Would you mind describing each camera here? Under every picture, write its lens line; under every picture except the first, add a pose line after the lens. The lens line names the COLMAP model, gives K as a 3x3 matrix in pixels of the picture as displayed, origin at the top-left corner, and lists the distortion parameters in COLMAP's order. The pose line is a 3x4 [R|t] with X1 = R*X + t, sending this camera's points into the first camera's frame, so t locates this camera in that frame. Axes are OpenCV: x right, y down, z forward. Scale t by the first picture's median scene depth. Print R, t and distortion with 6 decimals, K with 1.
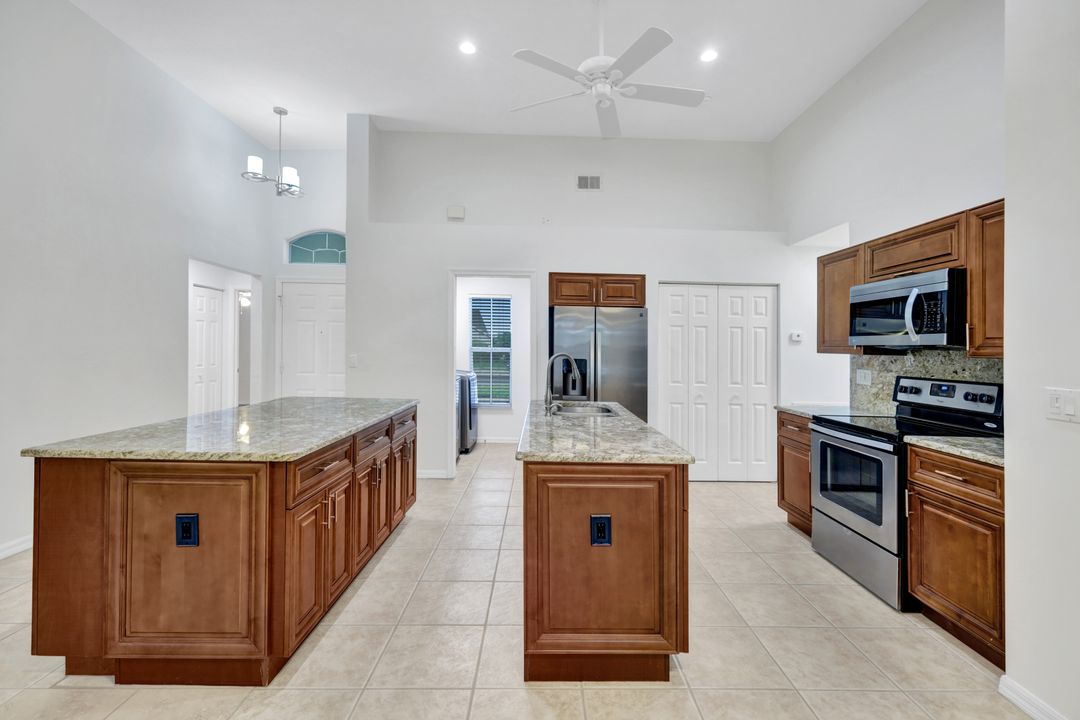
lens RADIAL K [[471.9, 0, 546.9], [0, 471.9, 344.5], [0, 0, 1]] dist [0.003076, 0.000478]
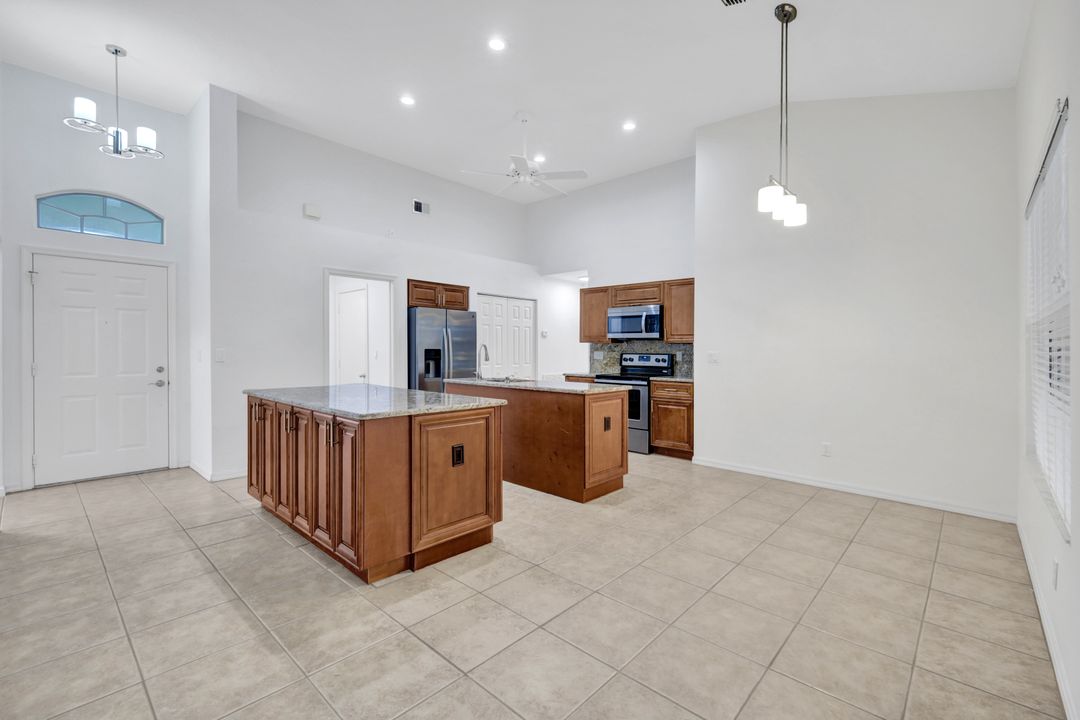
lens RADIAL K [[471.9, 0, 546.1], [0, 471.9, 349.3], [0, 0, 1]] dist [0.003076, 0.000478]
pose [[0.687106, -0.016060, 0.726379, -1.016373], [0.002063, 0.999795, 0.020153, 0.008945], [-0.726554, -0.012349, 0.686998, -0.161984]]
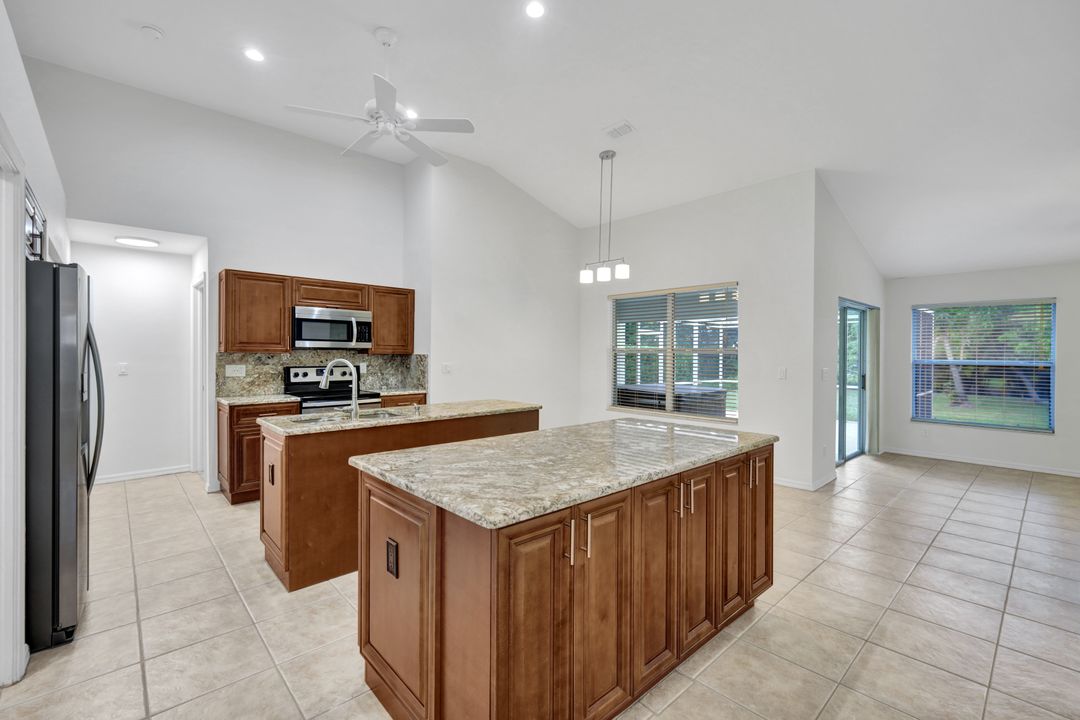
lens RADIAL K [[471.9, 0, 542.6], [0, 471.9, 353.7], [0, 0, 1]] dist [0.003076, 0.000478]
pose [[-0.669198, -0.025421, 0.742649, -0.999791], [-0.025817, 0.999607, 0.010953, -0.013734], [-0.742636, -0.011843, -0.669591, 1.517529]]
